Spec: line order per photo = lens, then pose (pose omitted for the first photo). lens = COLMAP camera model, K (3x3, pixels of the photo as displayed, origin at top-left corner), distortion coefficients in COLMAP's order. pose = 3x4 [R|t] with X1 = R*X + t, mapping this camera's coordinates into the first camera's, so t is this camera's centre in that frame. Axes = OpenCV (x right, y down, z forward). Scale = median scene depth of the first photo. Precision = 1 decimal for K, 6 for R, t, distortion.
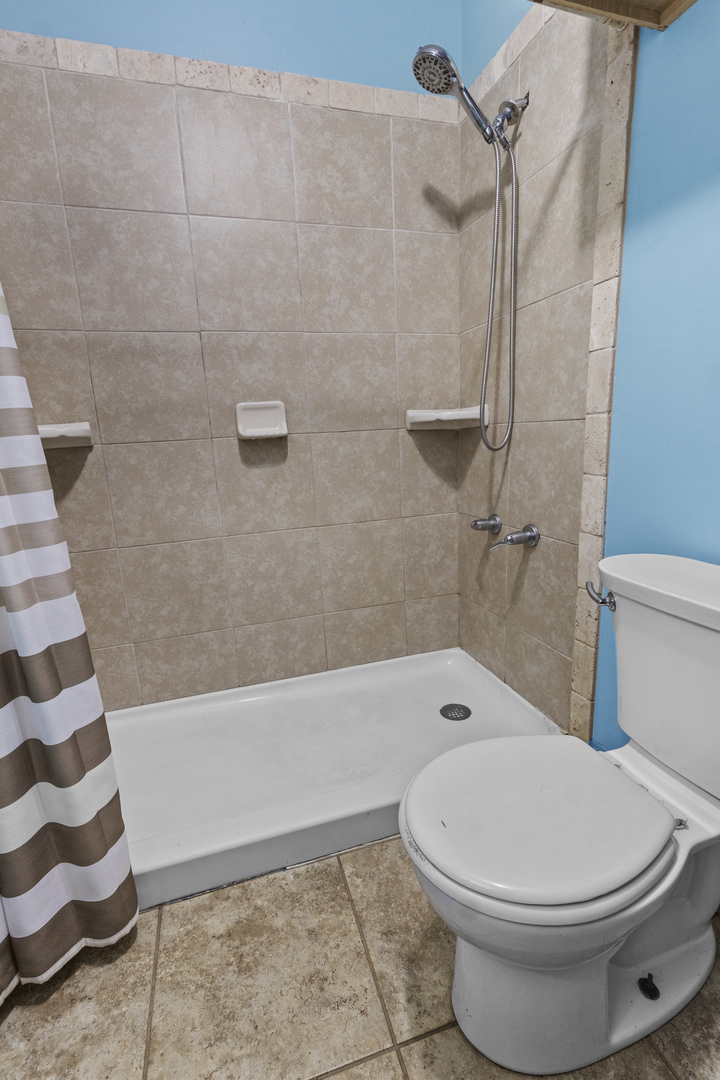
lens RADIAL K [[499.8, 0, 360.0], [0, 499.8, 540.0], [0, 0, 1]] dist [0.001611, -0.000092]
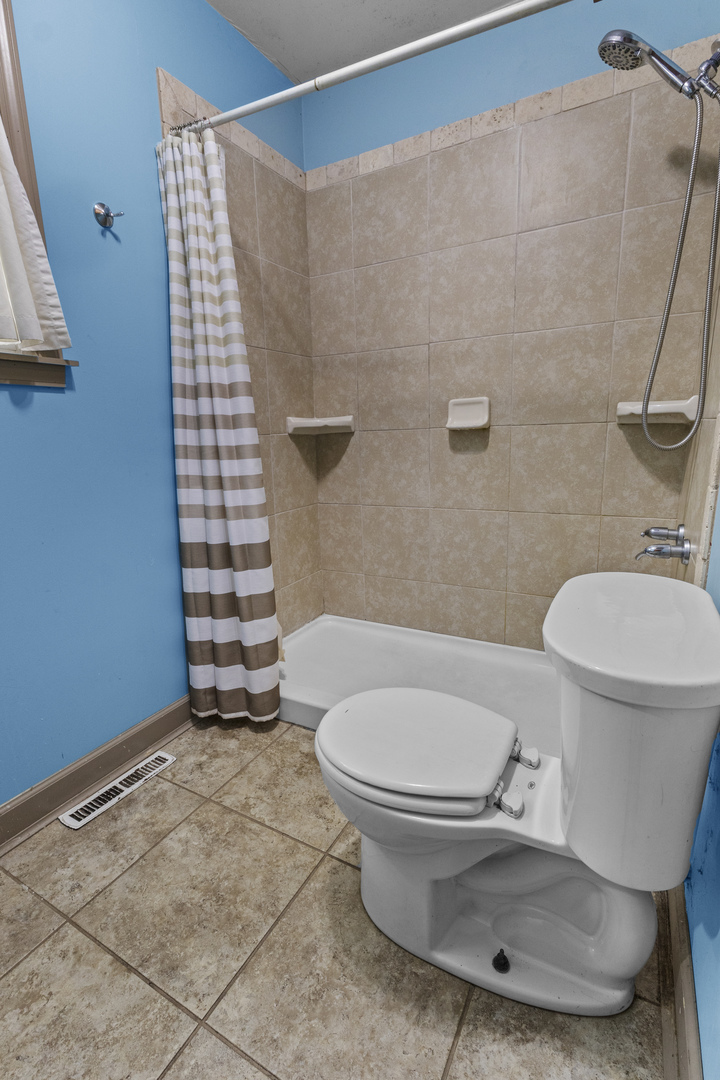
lens RADIAL K [[500.3, 0, 360.0], [0, 500.3, 540.0], [0, 0, 1]] dist [0.001364, 0.001406]
pose [[0.691743, 0.179535, -0.699471, 0.514447], [-0.153798, 0.983007, 0.100212, -0.027151], [0.705576, 0.038256, 0.707600, -0.001332]]
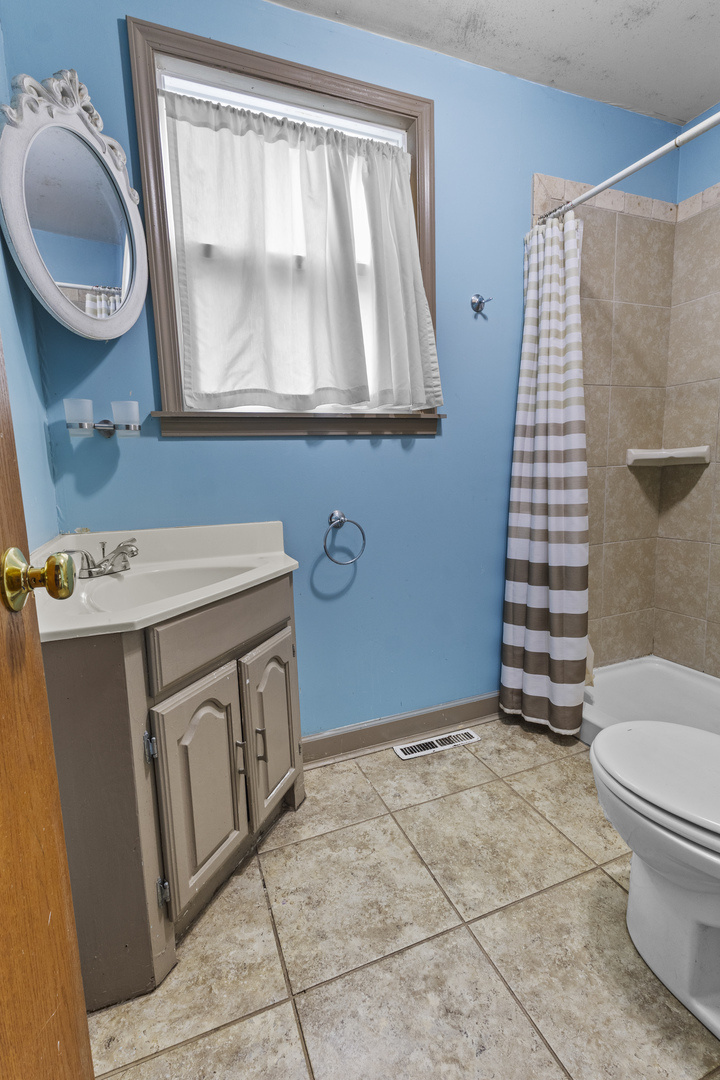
lens RADIAL K [[500.3, 0, 360.0], [0, 500.3, 540.0], [0, 0, 1]] dist [0.001364, 0.001406]
pose [[0.086855, 0.180799, -0.979677, 0.683001], [-0.179967, 0.970062, 0.163069, -0.038153], [0.979831, 0.162146, 0.116793, -0.029061]]
